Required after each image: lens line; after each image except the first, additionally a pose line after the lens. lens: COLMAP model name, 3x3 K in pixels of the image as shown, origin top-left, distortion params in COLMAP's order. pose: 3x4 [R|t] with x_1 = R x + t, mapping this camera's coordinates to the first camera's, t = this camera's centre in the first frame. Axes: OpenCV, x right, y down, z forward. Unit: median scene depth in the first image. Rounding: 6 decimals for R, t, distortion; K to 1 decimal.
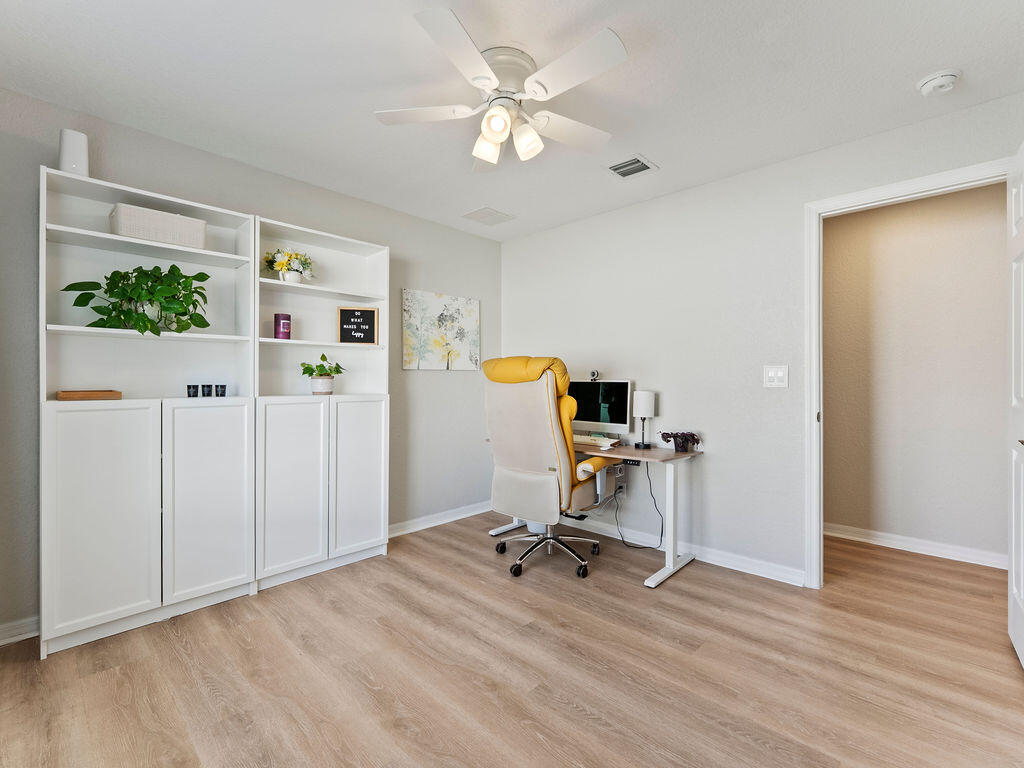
lens RADIAL K [[464.1, 0, 512.6], [0, 464.1, 380.3], [0, 0, 1]] dist [-0.001995, -0.000922]
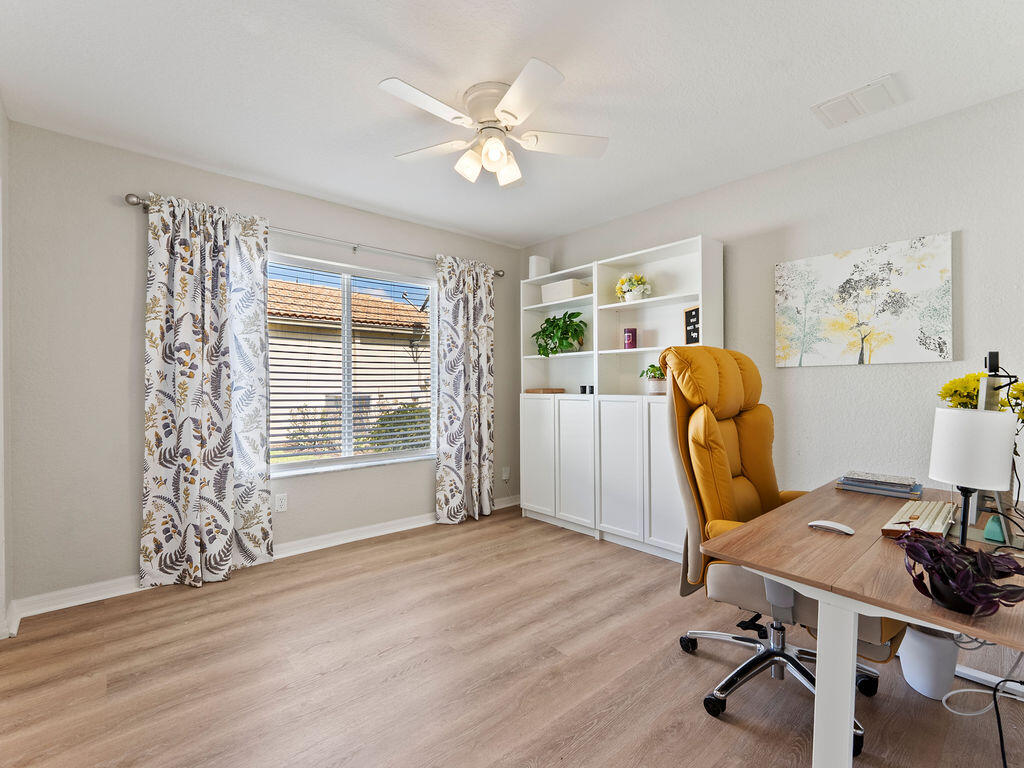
lens RADIAL K [[464.1, 0, 512.7], [0, 464.1, 386.2], [0, 0, 1]] dist [-0.001995, -0.000922]
pose [[-0.082074, -0.000023, -0.996626, 0.671634], [0.000473, 1.000000, -0.000062, 0.009578], [0.996626, -0.000476, -0.082074, 0.707974]]
